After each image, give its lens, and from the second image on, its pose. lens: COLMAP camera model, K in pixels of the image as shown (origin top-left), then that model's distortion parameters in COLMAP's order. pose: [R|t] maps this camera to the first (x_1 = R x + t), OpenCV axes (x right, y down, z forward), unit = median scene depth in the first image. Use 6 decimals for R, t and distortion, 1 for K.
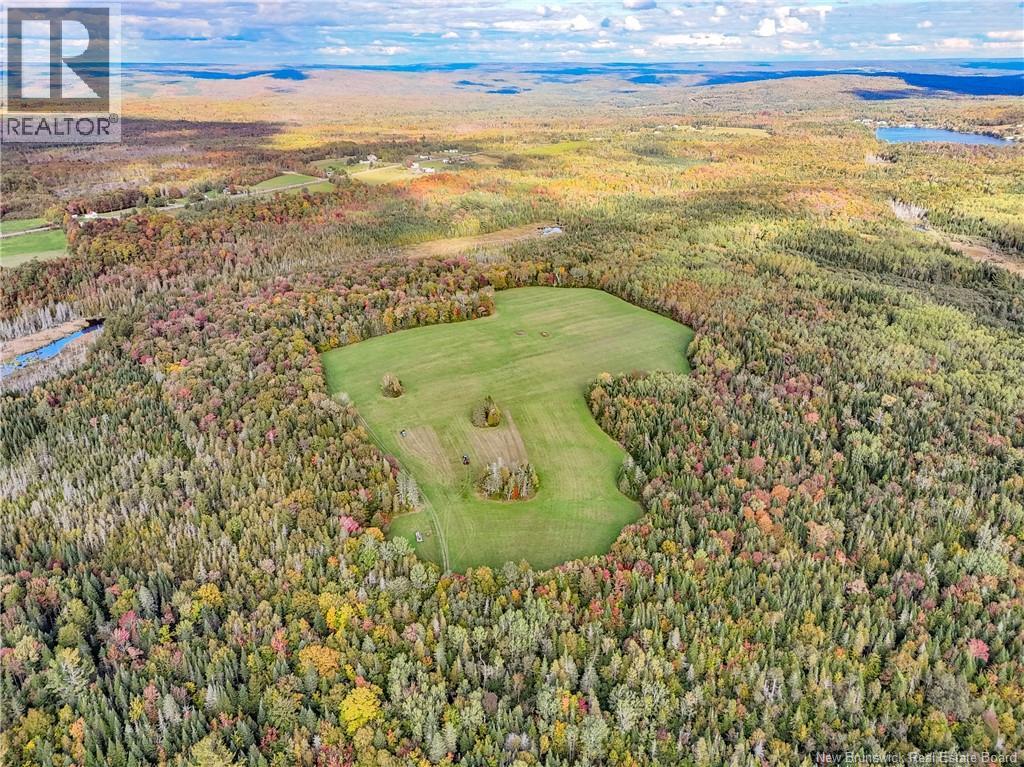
lens RADIAL K [[748.5, 0, 512.9], [0, 748.5, 383.2], [0, 0, 1]] dist [0.087982, -0.077144]
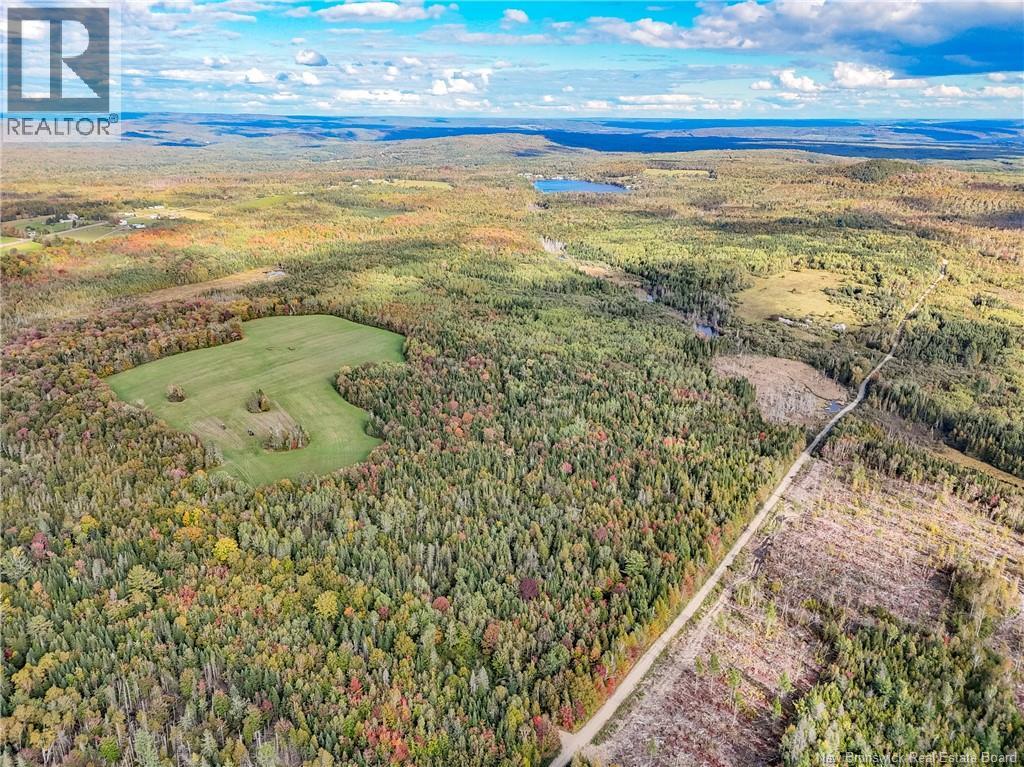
lens RADIAL K [[748.5, 0, 514.7], [0, 748.5, 387.1], [0, 0, 1]] dist [0.087982, -0.077144]
pose [[0.927707, -0.117622, 0.354295, -0.073256], [0.136939, 0.990129, -0.029858, 0.097223], [-0.347286, 0.076216, 0.934657, -0.356173]]
